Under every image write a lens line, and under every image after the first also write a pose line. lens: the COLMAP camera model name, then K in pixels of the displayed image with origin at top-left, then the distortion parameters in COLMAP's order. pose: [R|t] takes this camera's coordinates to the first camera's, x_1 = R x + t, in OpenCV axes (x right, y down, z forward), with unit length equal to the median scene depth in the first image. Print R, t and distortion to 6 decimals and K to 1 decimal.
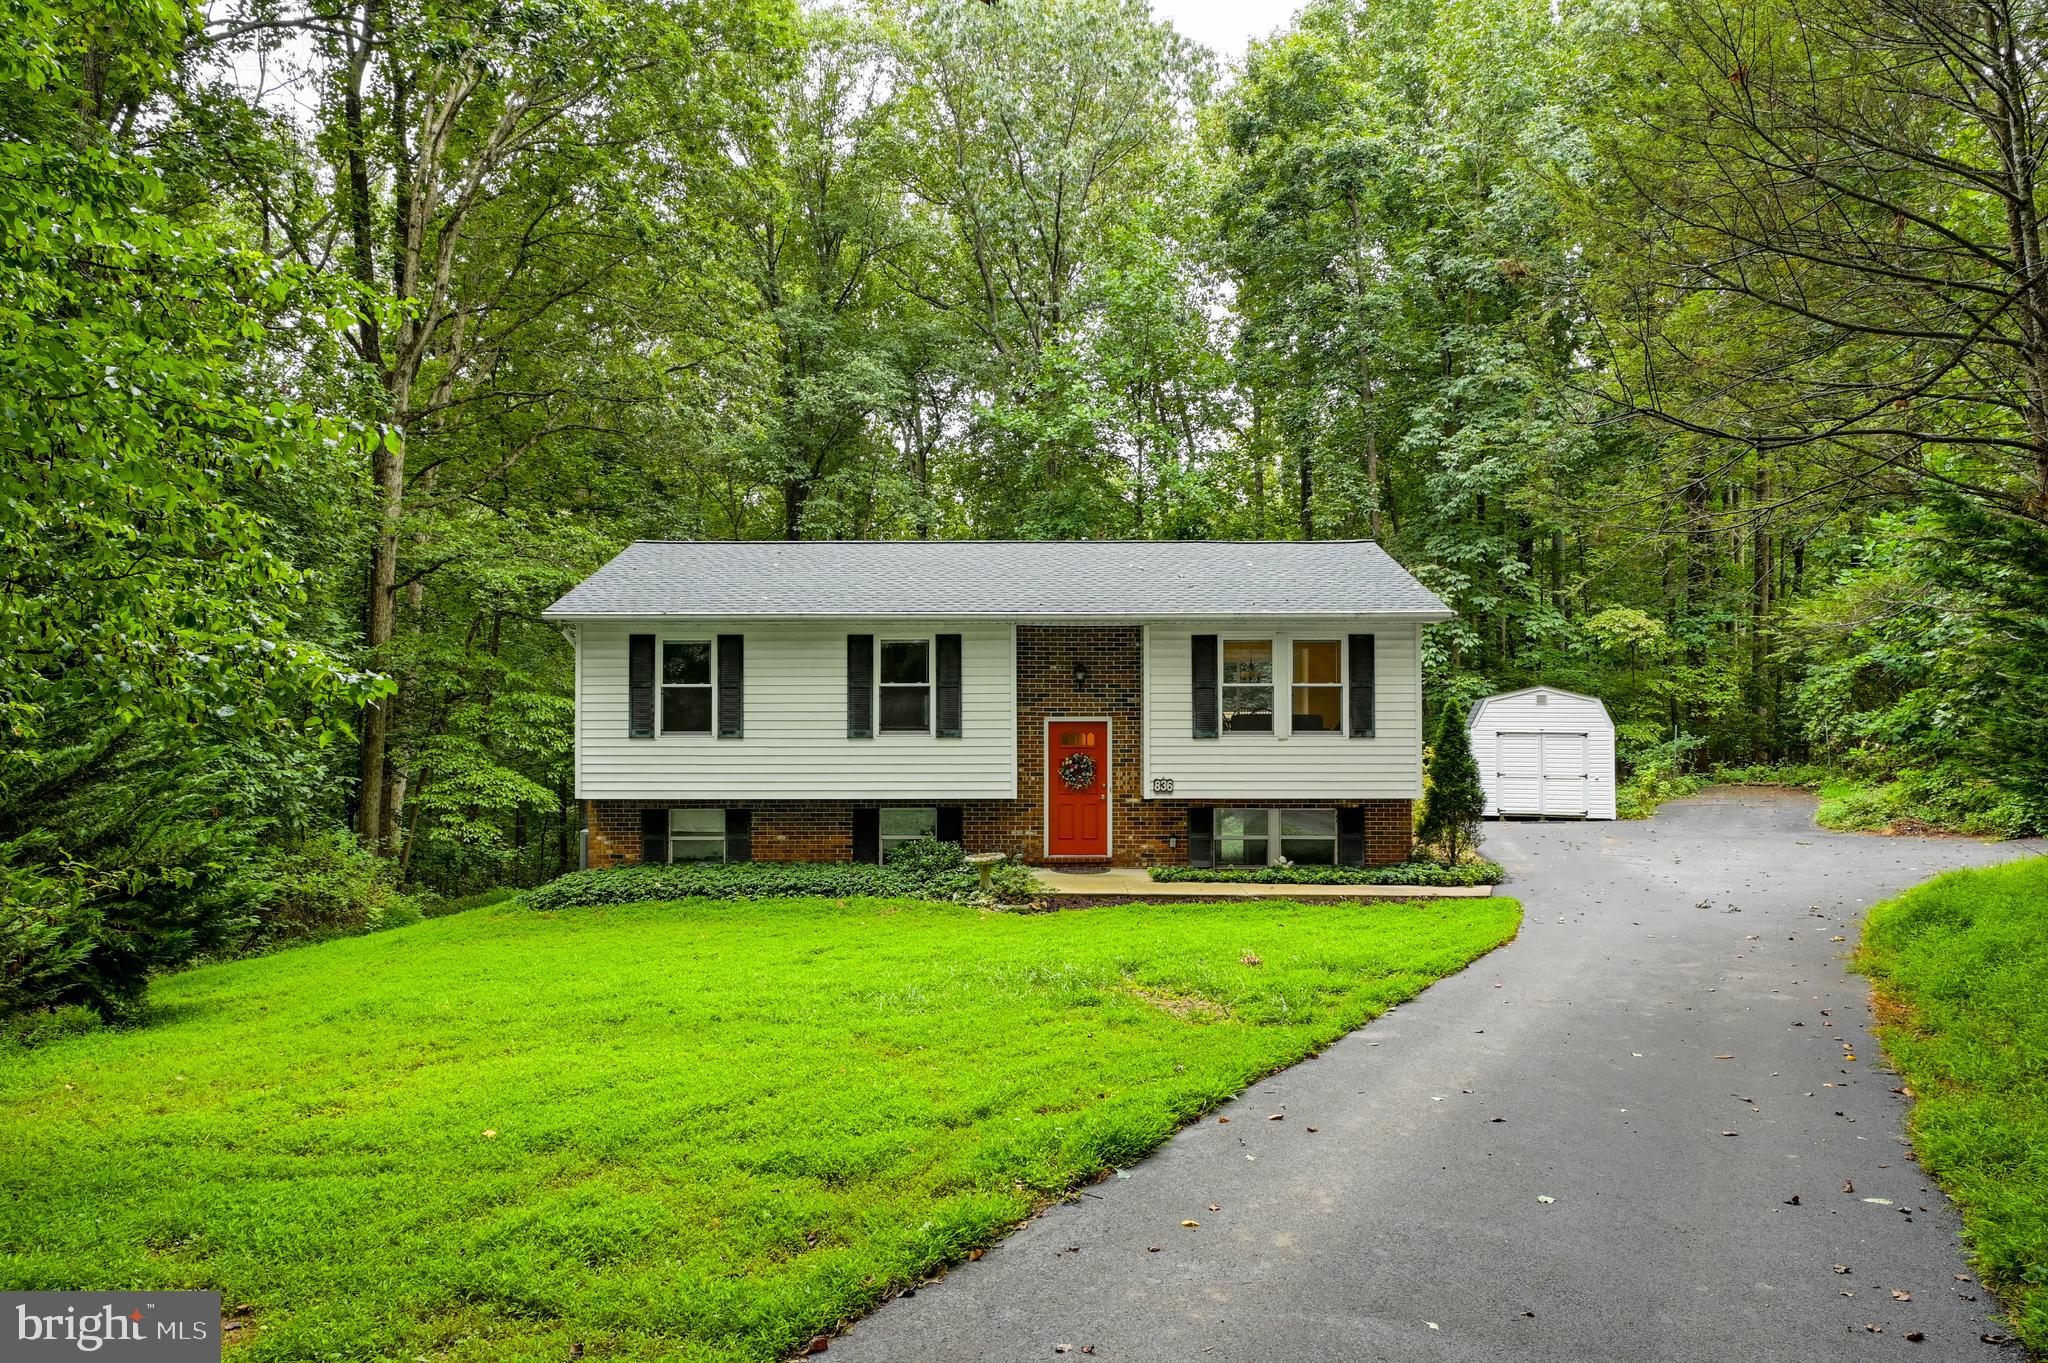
lens RADIAL K [[1424.8, 0, 1024.0], [0, 1424.8, 681.5], [0, 0, 1]] dist [-0.001866, -0.000027]
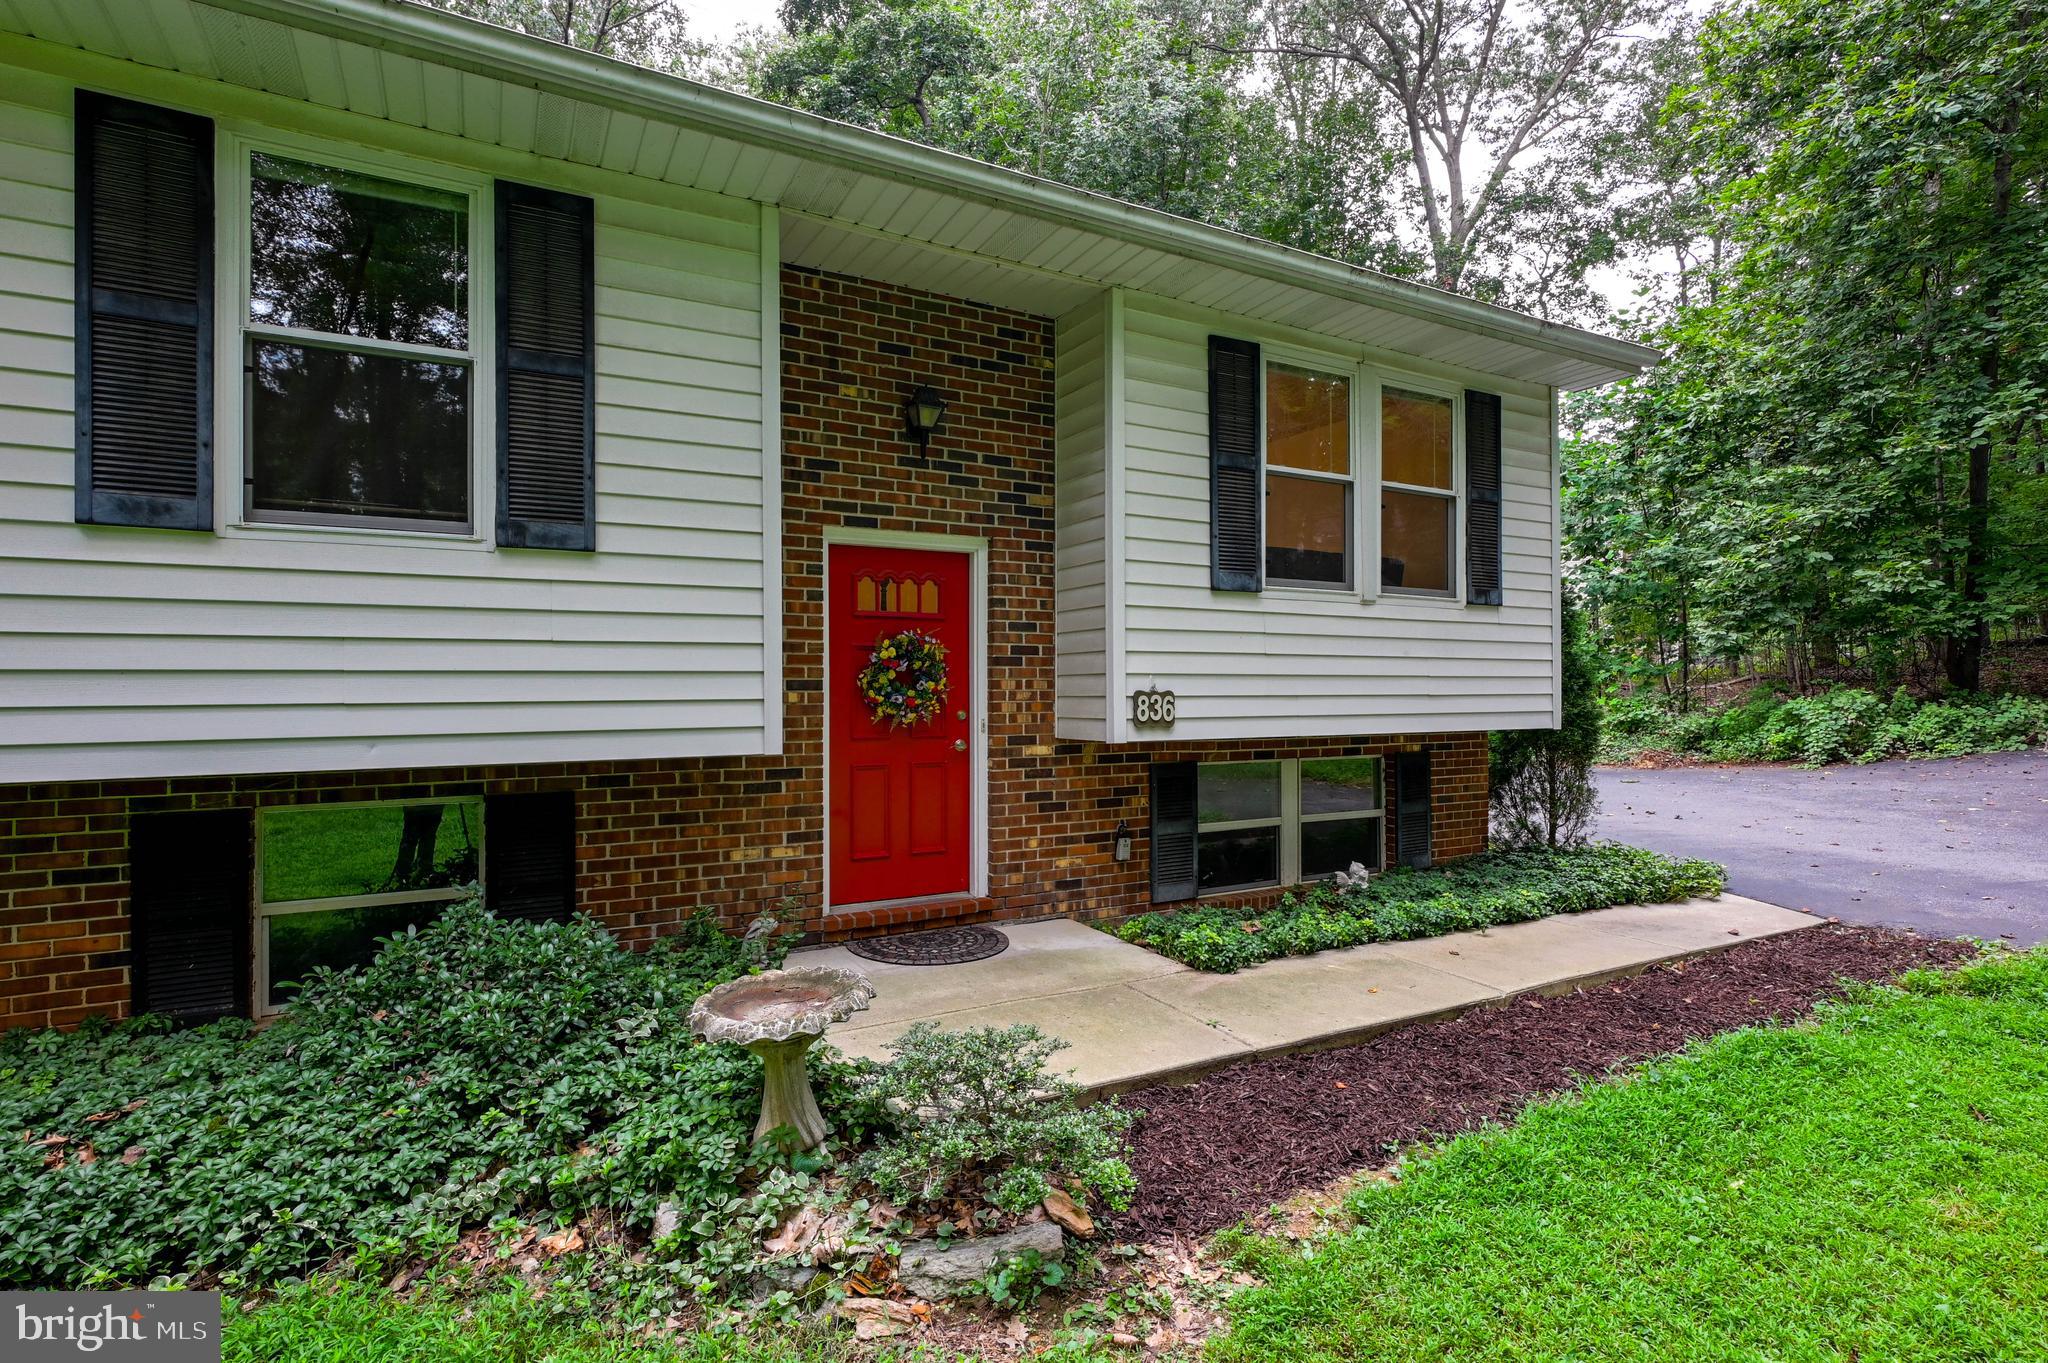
lens RADIAL K [[996.6, 0, 1013.5], [0, 996.6, 689.7], [0, 0, 1]] dist [0.000132, 0.000565]
pose [[0.868023, 0.000460, 0.496525, -0.070482], [-0.003400, 0.999982, 0.005018, 0.066238], [-0.496513, -0.006044, 0.868008, 0.775927]]
